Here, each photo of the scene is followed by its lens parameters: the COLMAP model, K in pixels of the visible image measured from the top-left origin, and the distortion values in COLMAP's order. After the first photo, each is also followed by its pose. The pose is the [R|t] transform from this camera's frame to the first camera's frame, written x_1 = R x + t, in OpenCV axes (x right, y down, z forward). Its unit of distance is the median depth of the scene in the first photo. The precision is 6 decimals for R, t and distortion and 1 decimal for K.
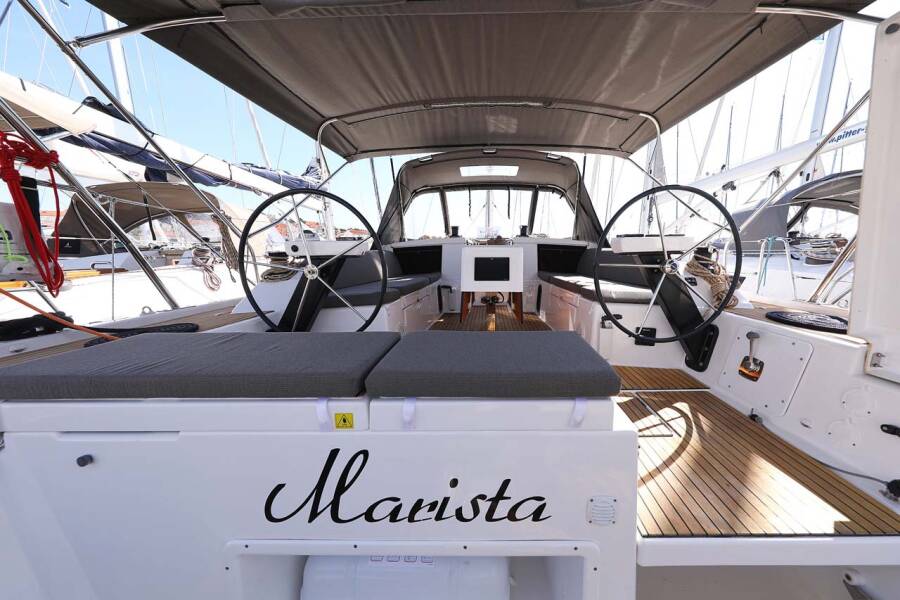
lens RADIAL K [[280.1, 0, 489.0], [0, 280.1, 305.6], [0, 0, 1]] dist [0.000090, -0.000120]
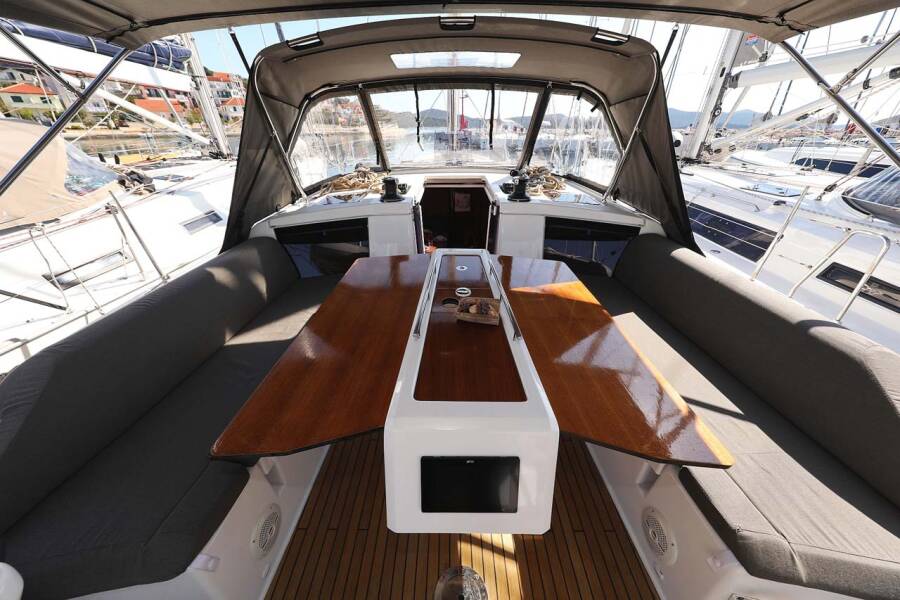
lens RADIAL K [[363.6, 0, 456.0], [0, 363.6, 336.0], [0, 0, 1]] dist [-0.001608, -0.000630]
pose [[0.999978, -0.004994, 0.004455, -0.003761], [0.003524, 0.958855, 0.283873, -0.362111], [-0.005690, -0.283851, 0.958851, 0.496870]]
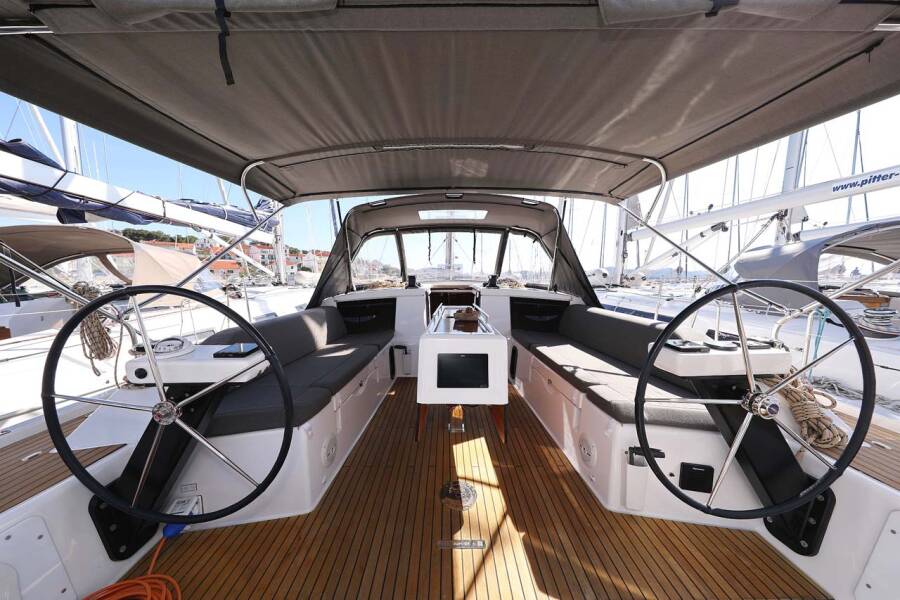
lens RADIAL K [[303.6, 0, 451.9], [0, 303.6, 302.6], [0, 0, 1]] dist [-0.005068, 0.000091]
pose [[0.999941, 0.003788, 0.010199, -0.018242], [-0.002419, 0.991383, -0.130971, -0.151717], [-0.010607, 0.130938, 0.991334, 0.187064]]
